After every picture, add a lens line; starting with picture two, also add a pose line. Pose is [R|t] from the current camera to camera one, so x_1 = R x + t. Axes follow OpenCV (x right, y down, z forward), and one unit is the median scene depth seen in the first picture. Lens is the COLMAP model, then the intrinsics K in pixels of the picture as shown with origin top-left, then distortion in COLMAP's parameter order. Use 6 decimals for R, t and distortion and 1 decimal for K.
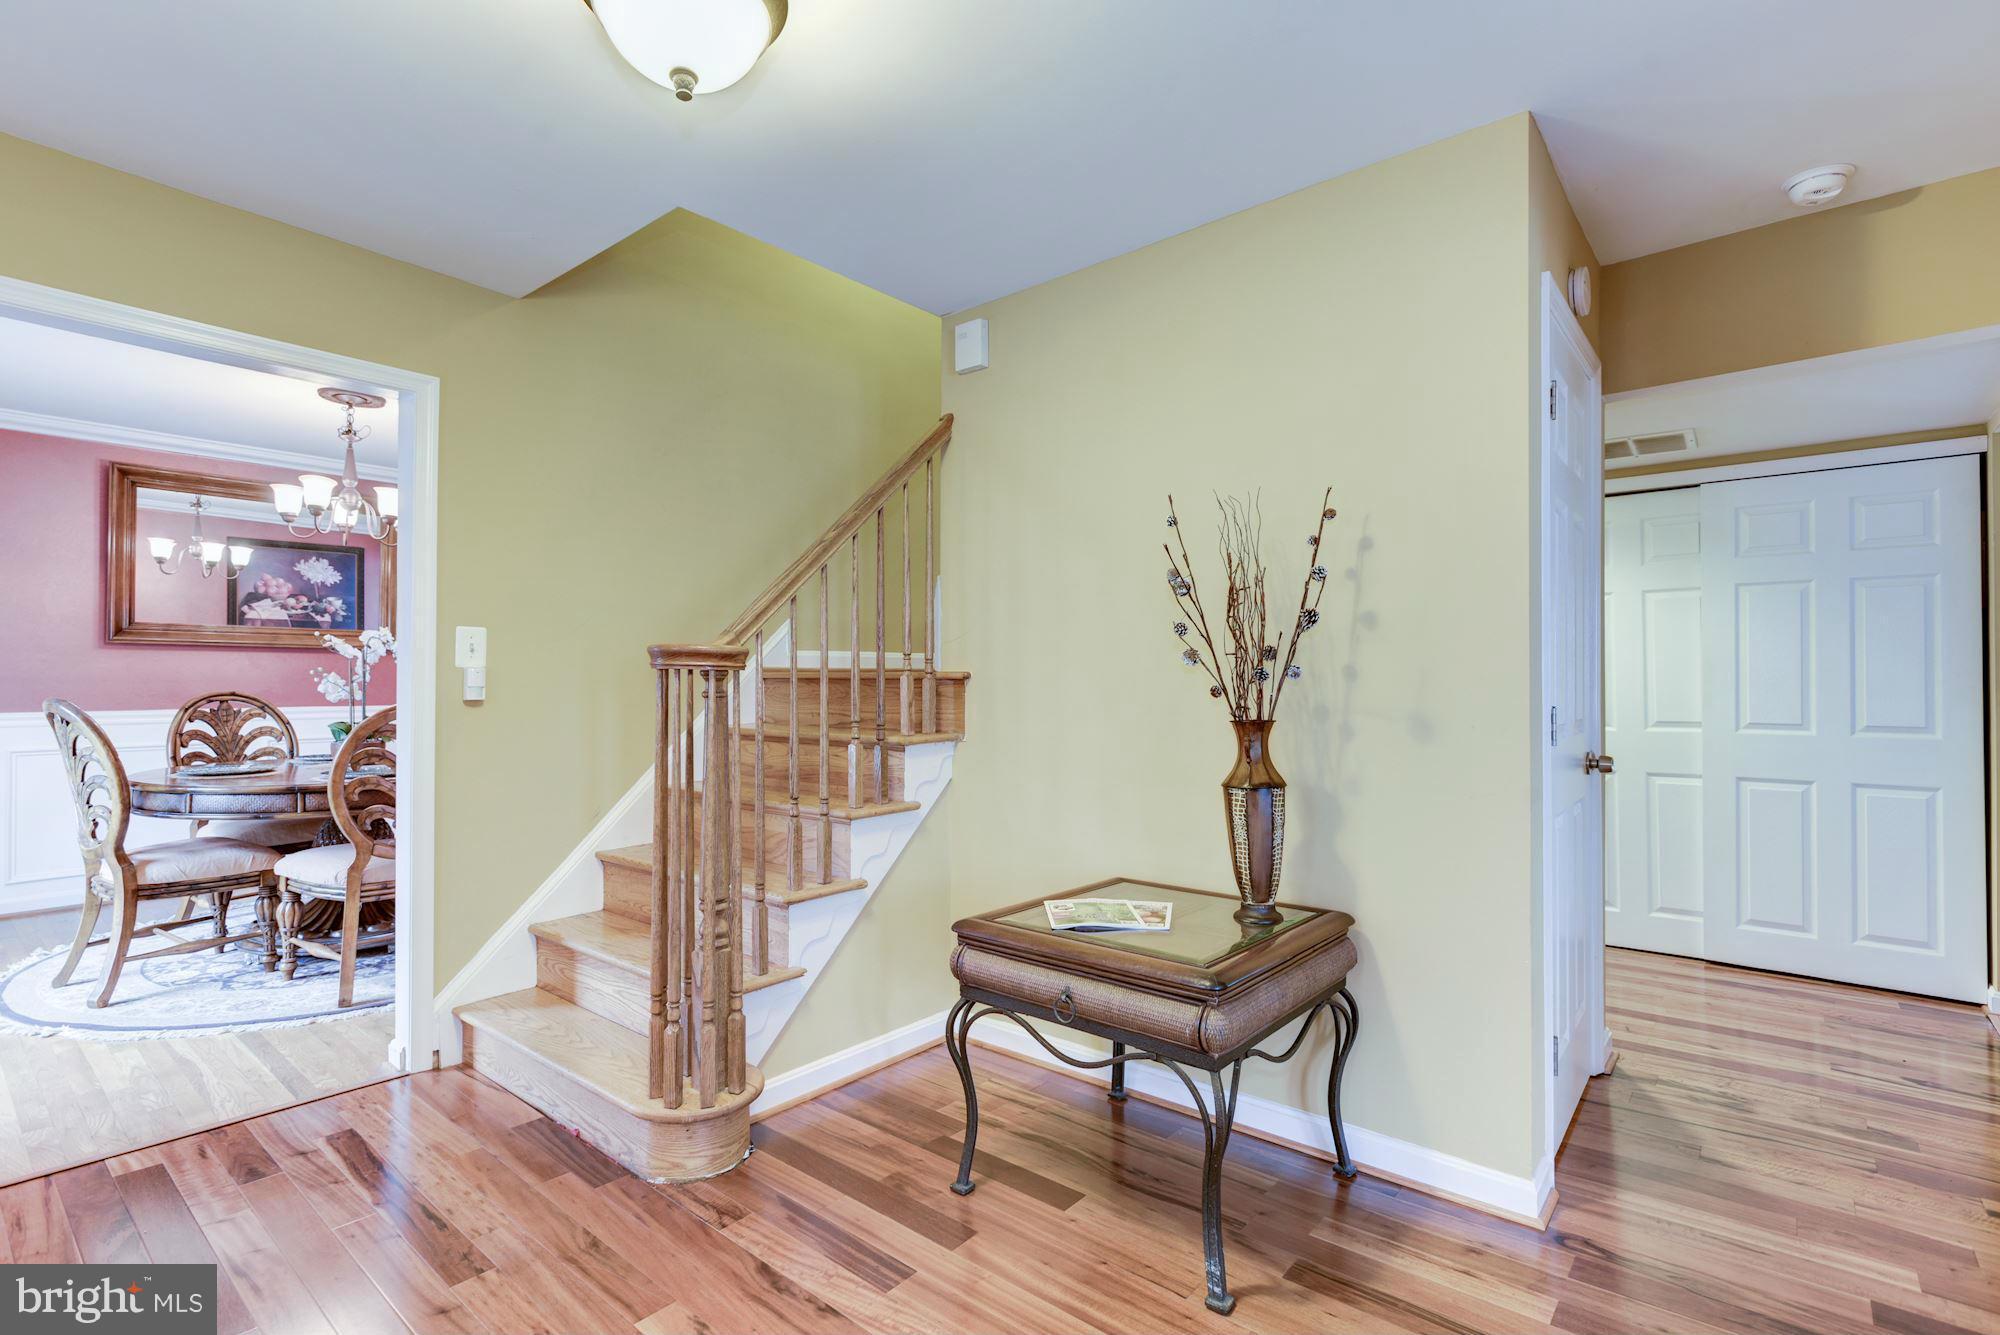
lens RADIAL K [[938.9, 0, 1001.6], [0, 938.9, 669.0], [0, 0, 1]] dist [-0.000596, -0.000199]
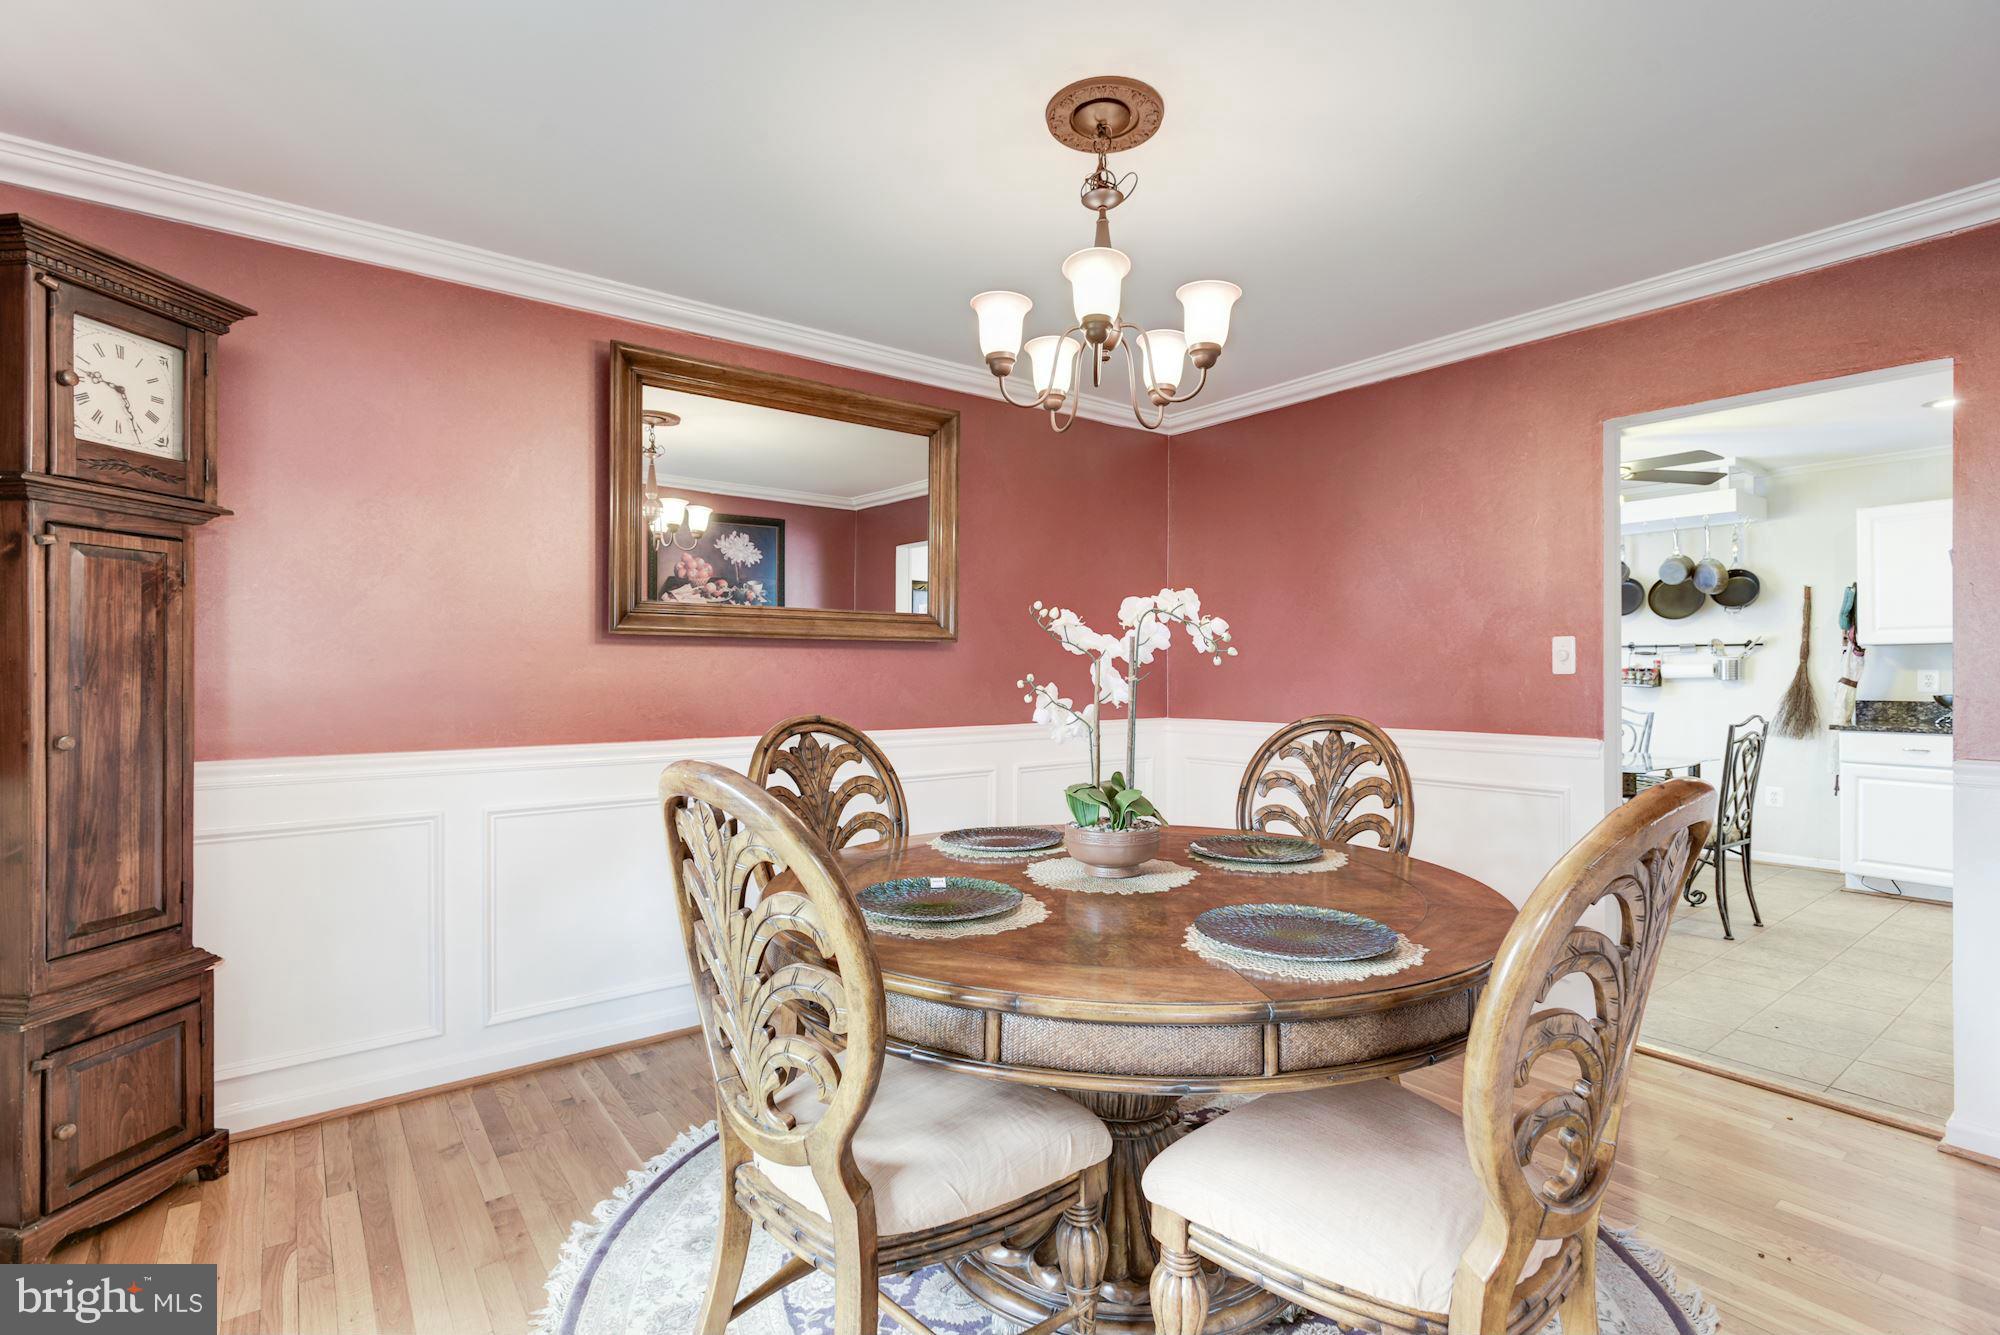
lens RADIAL K [[938.9, 0, 1000.7], [0, 938.9, 676.6], [0, 0, 1]] dist [-0.000596, -0.000199]
pose [[0.972996, -0.004572, -0.230775, -0.570558], [0.008248, 0.999854, 0.014967, -0.007358], [0.230673, -0.016466, 0.972892, 0.463494]]
